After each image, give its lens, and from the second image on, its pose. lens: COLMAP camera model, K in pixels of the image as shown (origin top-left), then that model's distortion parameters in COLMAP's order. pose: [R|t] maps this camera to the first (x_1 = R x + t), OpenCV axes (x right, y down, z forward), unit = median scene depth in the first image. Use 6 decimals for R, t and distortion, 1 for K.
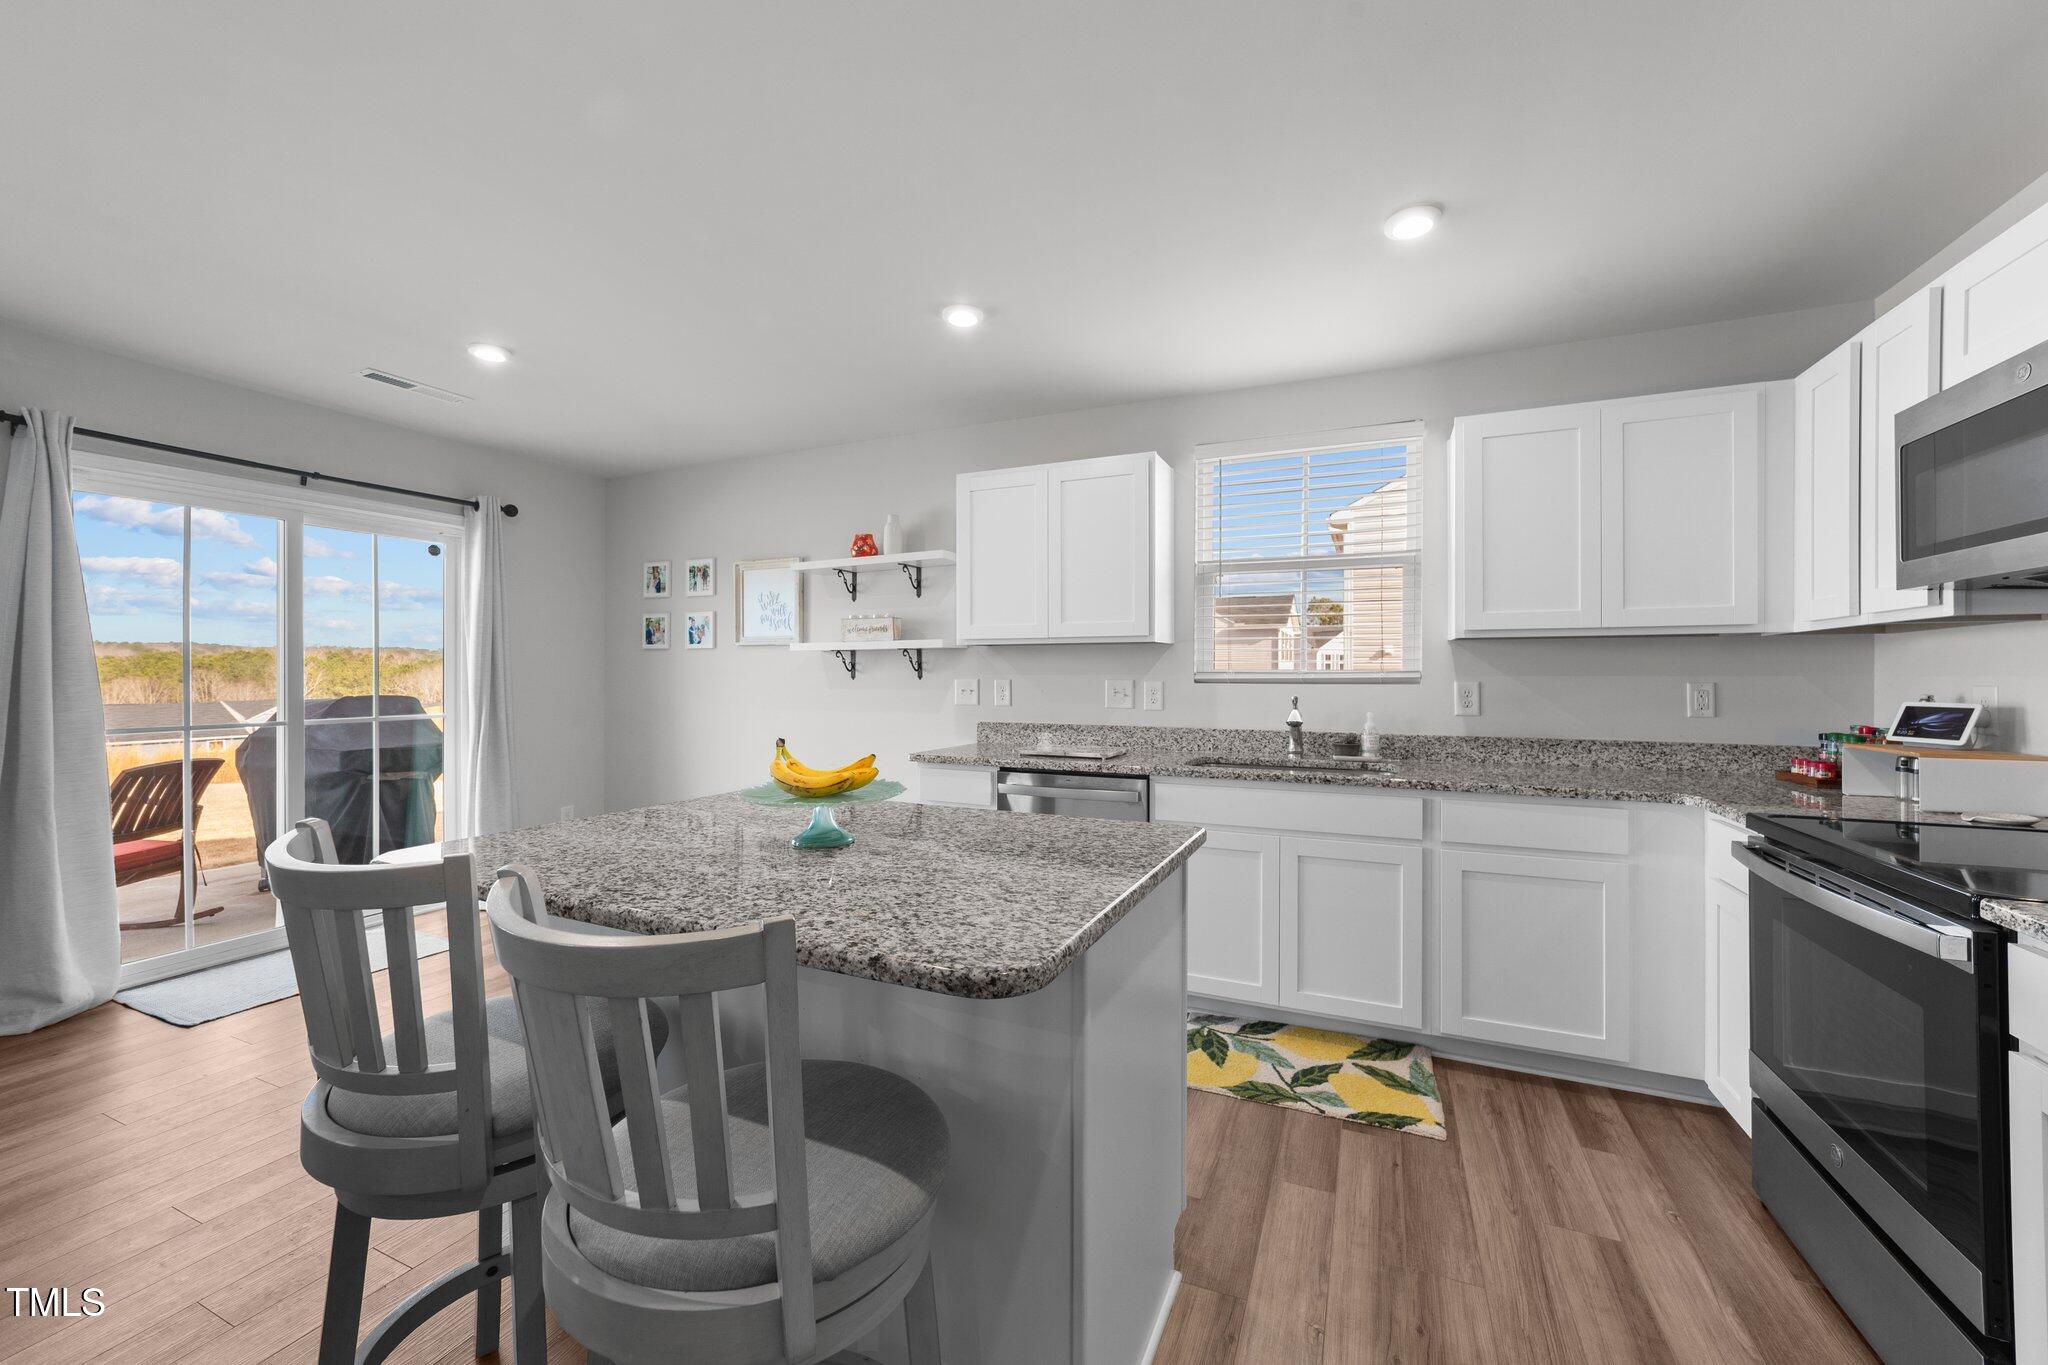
lens RADIAL K [[787.2, 0, 1031.7], [0, 787.2, 669.9], [0, 0, 1]] dist [-0.014859, 0.006675]
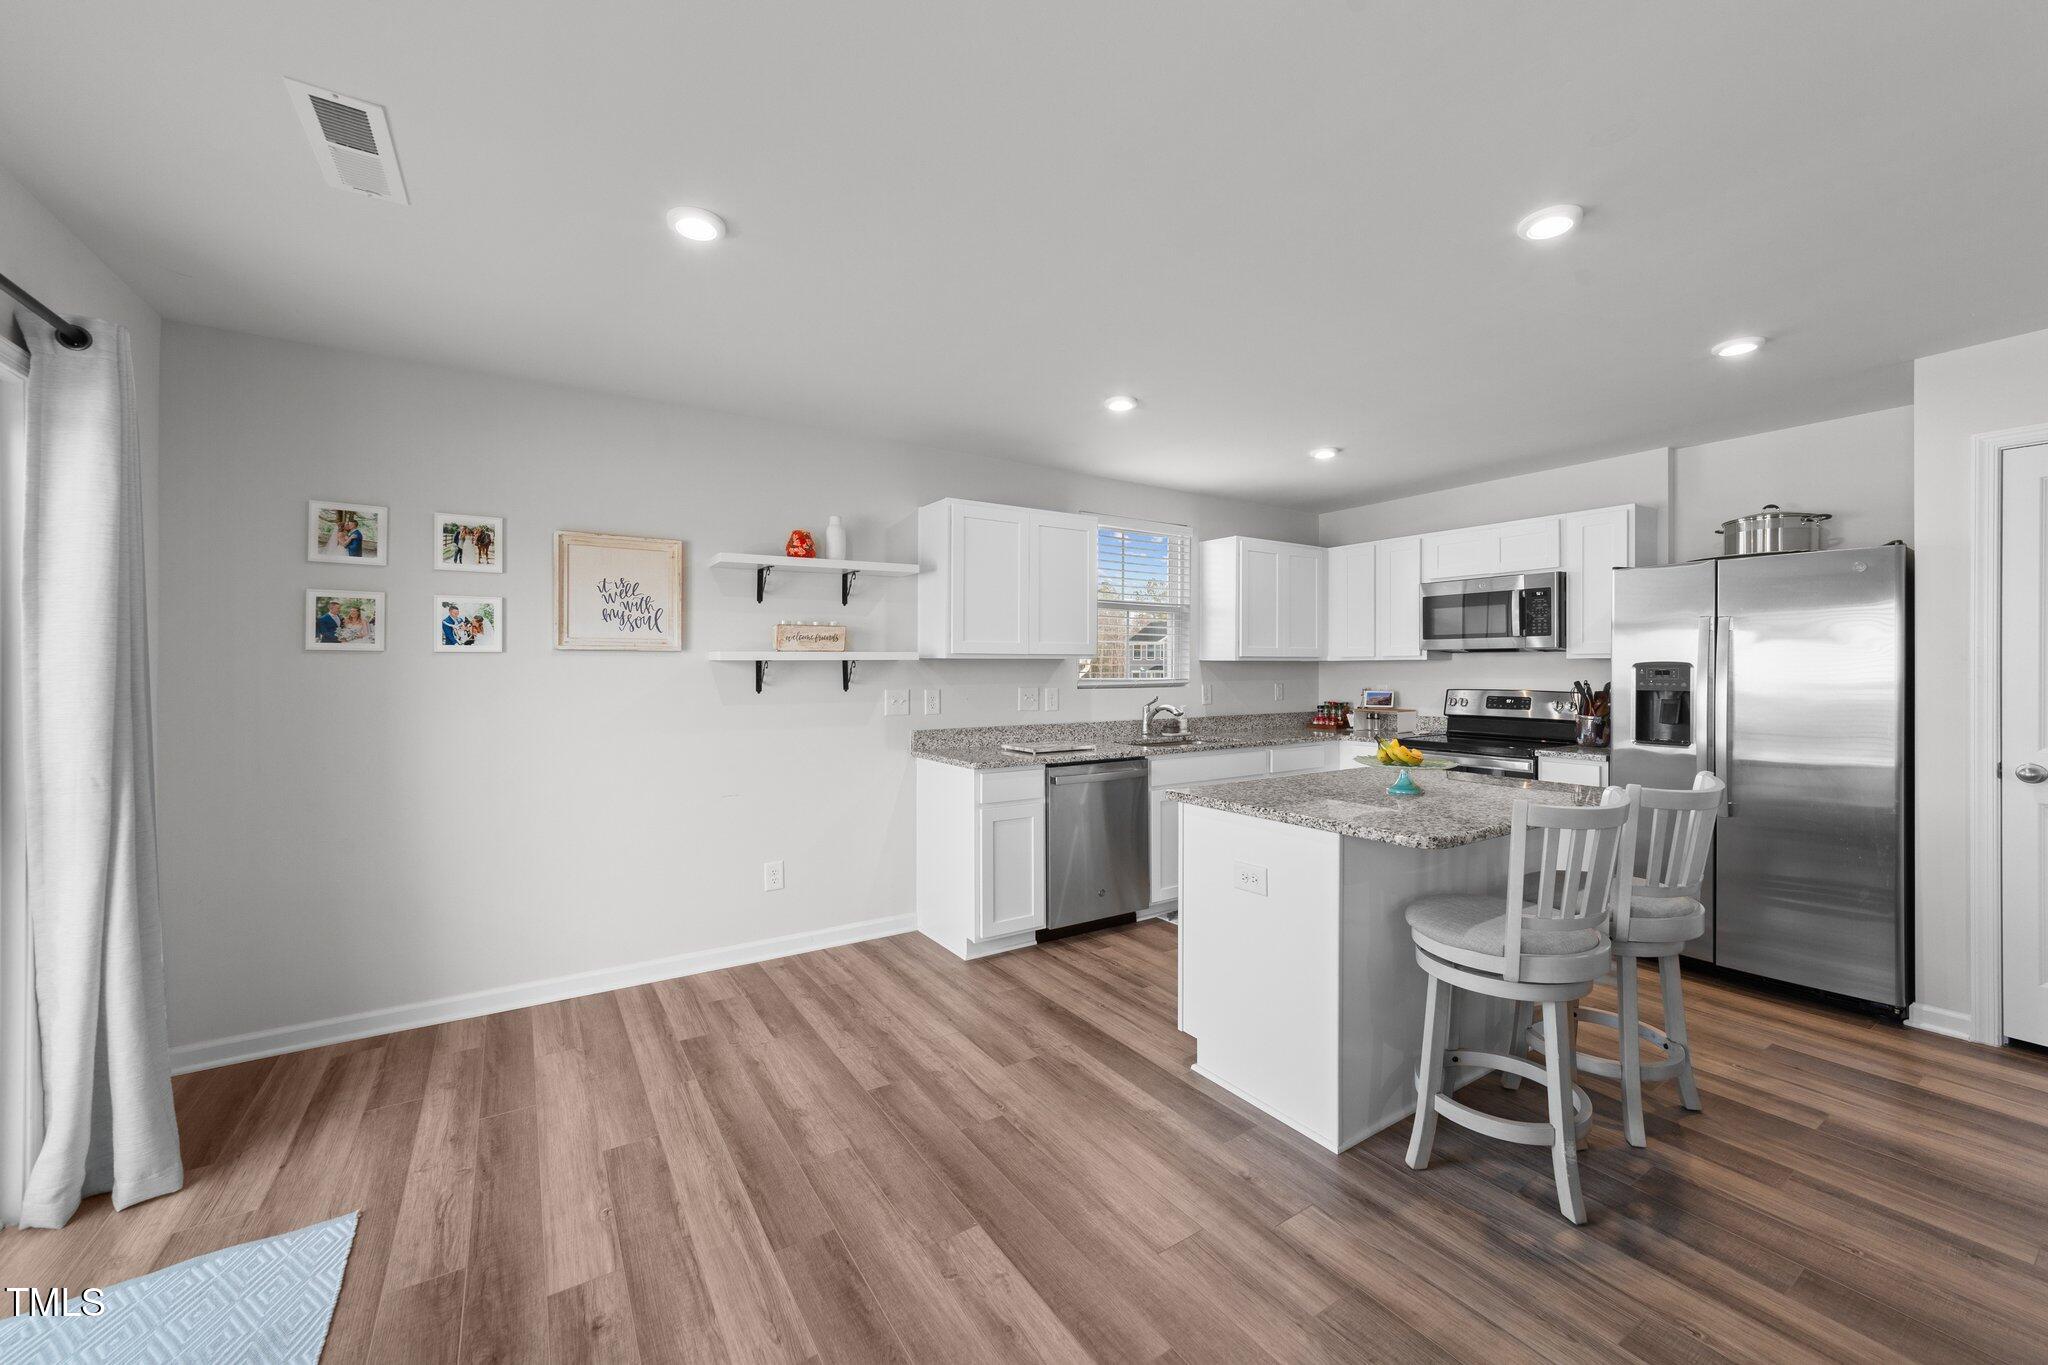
lens RADIAL K [[787.2, 0, 1031.5], [0, 787.2, 669.5], [0, 0, 1]] dist [-0.014859, 0.006675]
pose [[0.540140, -0.004193, 0.841565, -0.991850], [-0.003243, 0.999970, 0.007064, -0.026359], [-0.841569, -0.006545, 0.540110, 0.353096]]
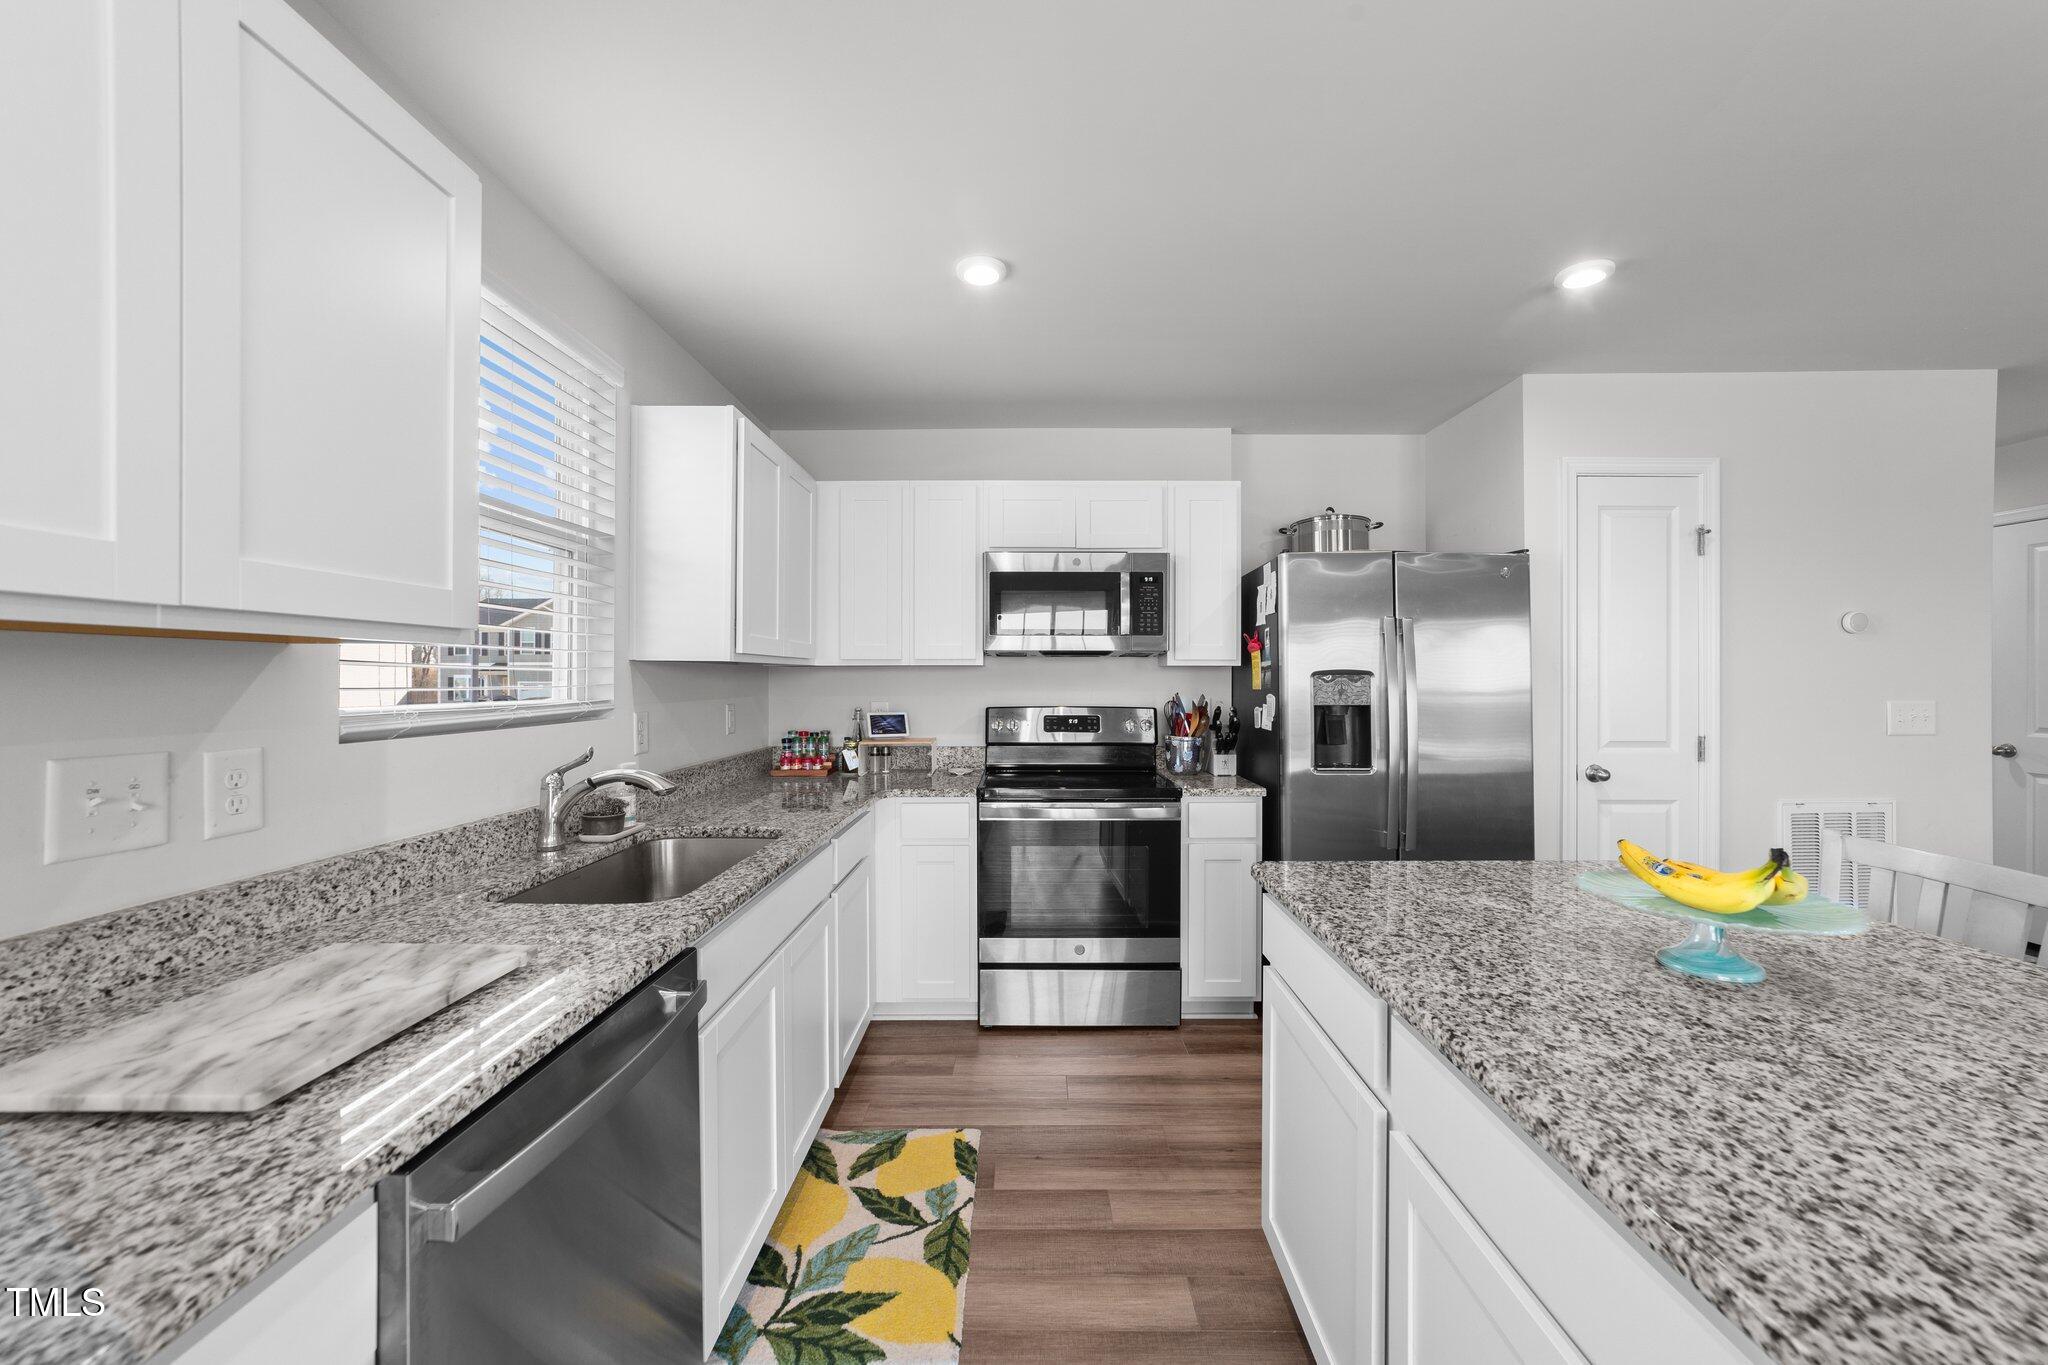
lens RADIAL K [[787.2, 0, 1033.2], [0, 787.2, 681.1], [0, 0, 1]] dist [-0.014859, 0.006675]
pose [[-0.403949, -0.005504, 0.914765, -0.312229], [-0.007033, 0.999971, 0.002911, -0.019729], [-0.914755, -0.005257, -0.403976, 0.861994]]
